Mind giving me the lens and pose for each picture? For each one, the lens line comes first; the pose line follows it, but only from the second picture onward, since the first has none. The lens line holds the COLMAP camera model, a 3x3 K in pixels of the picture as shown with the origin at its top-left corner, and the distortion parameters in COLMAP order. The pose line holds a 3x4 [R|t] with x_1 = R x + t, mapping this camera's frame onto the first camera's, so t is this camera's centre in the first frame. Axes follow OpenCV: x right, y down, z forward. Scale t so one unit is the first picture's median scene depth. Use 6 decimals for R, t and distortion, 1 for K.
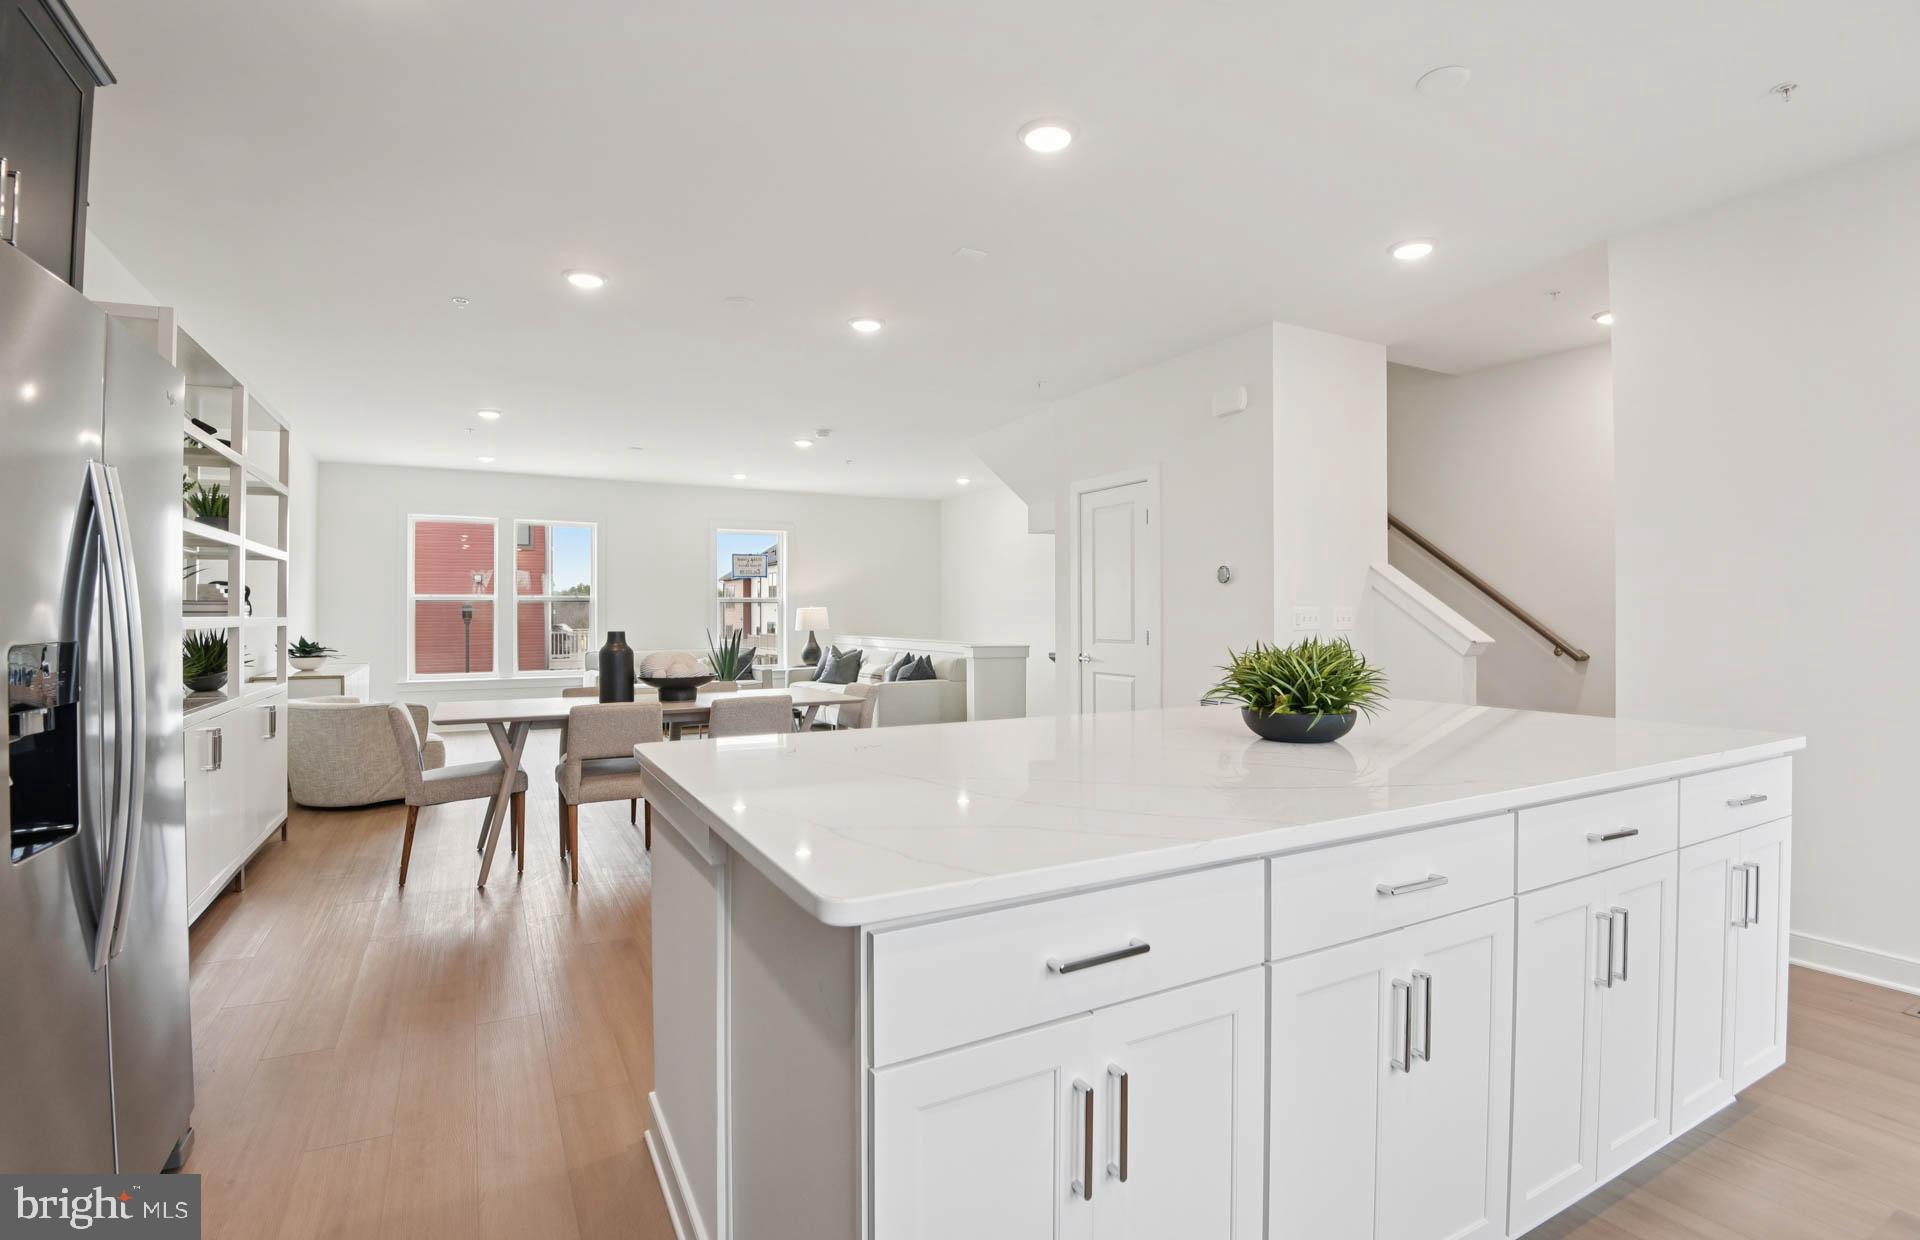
lens RADIAL K [[860.7, 0, 928.2], [0, 860.7, 618.2], [0, 0, 1]] dist [-0.045662, -0.000119]
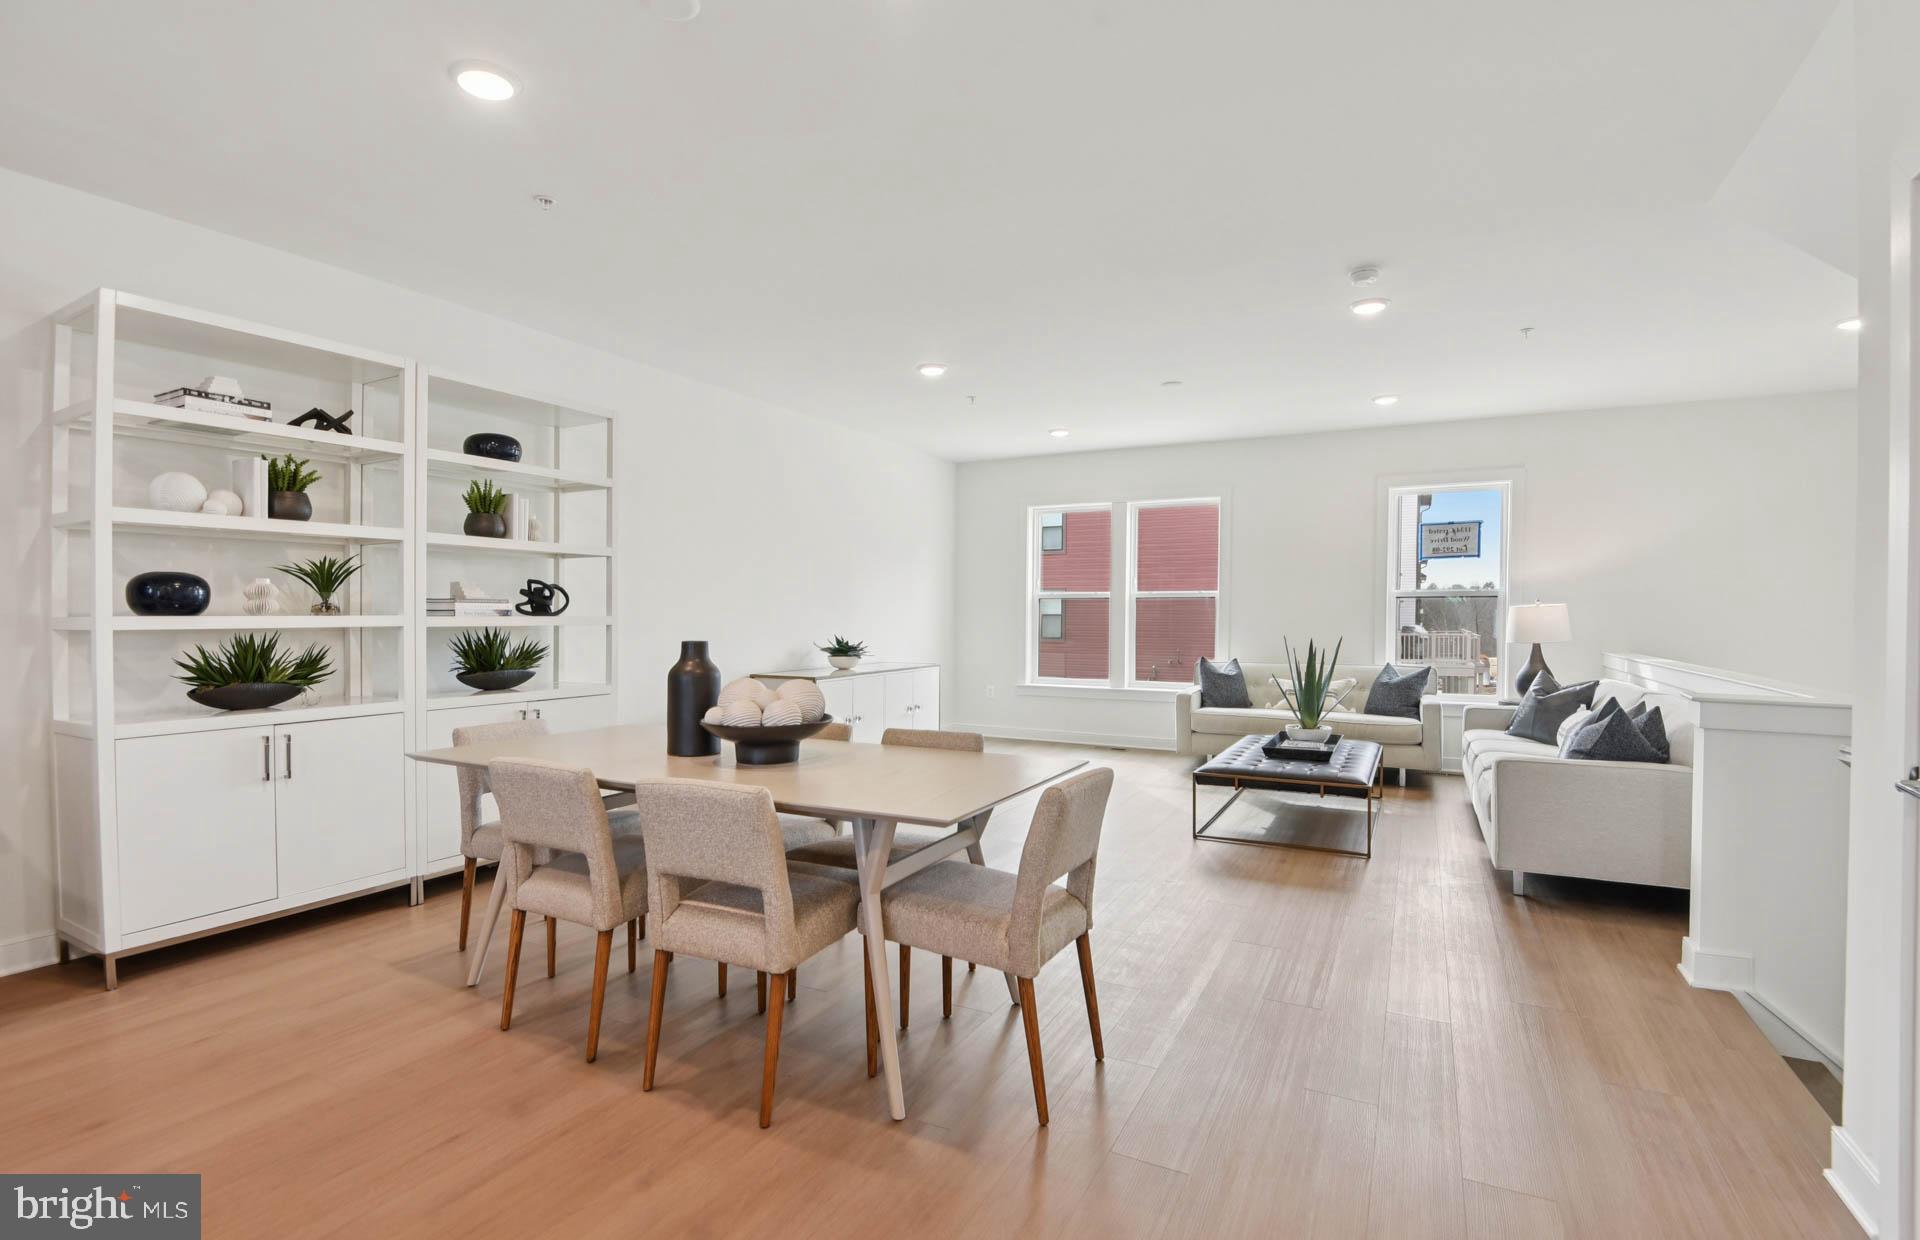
lens RADIAL K [[860.7, 0, 928.2], [0, 860.7, 618.2], [0, 0, 1]] dist [-0.045662, -0.000119]
pose [[0.550552, 0.006802, -0.834773, 0.153797], [-0.006374, 0.999972, 0.003944, -0.002939], [0.834777, 0.003150, 0.550579, 0.449655]]
